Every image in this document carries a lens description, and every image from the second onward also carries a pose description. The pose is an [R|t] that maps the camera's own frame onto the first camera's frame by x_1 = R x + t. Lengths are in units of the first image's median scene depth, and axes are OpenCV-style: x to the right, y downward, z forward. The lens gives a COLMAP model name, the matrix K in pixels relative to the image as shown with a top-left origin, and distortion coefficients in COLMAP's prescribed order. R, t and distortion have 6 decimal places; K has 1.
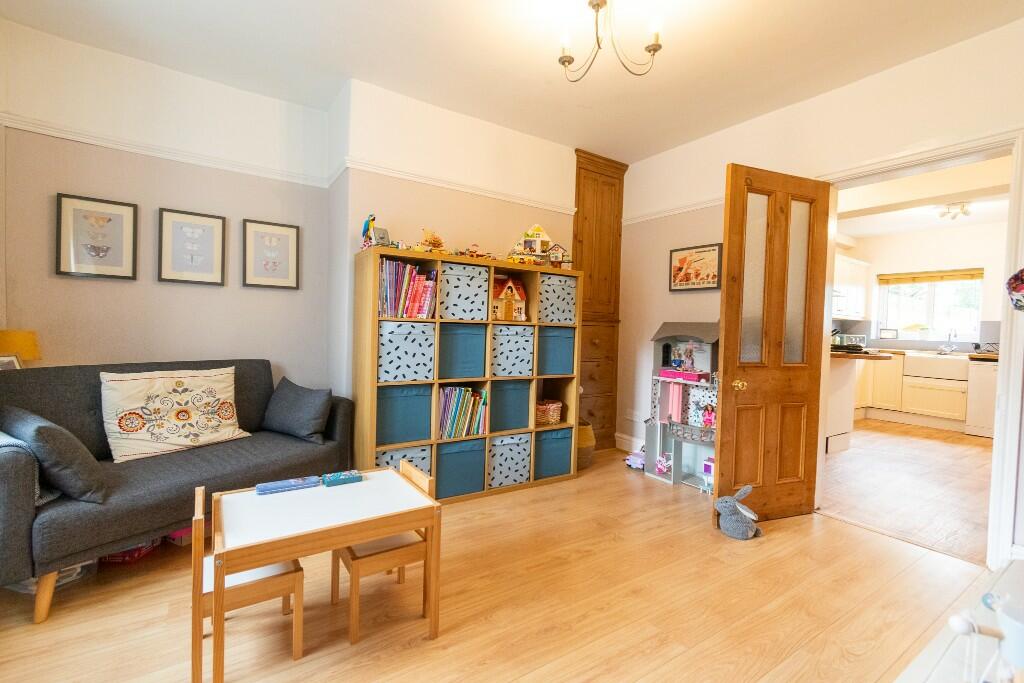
lens RADIAL K [[453.0, 0, 511.5], [0, 453.0, 339.2], [0, 0, 1]] dist [0.006598, -0.002377]
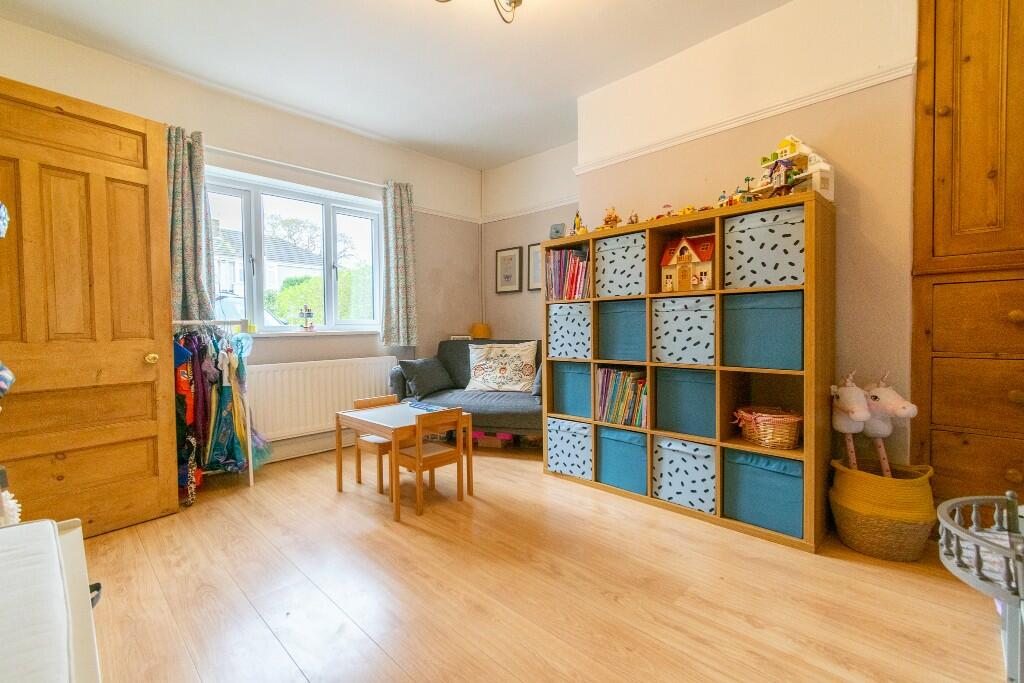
lens RADIAL K [[453.0, 0, 515.9], [0, 453.0, 338.0], [0, 0, 1]] dist [0.006598, -0.002377]
pose [[0.204504, -0.007077, -0.978840, 0.741827], [-0.007703, 0.999931, -0.008839, 0.050807], [0.978835, 0.009347, 0.204436, 0.606020]]
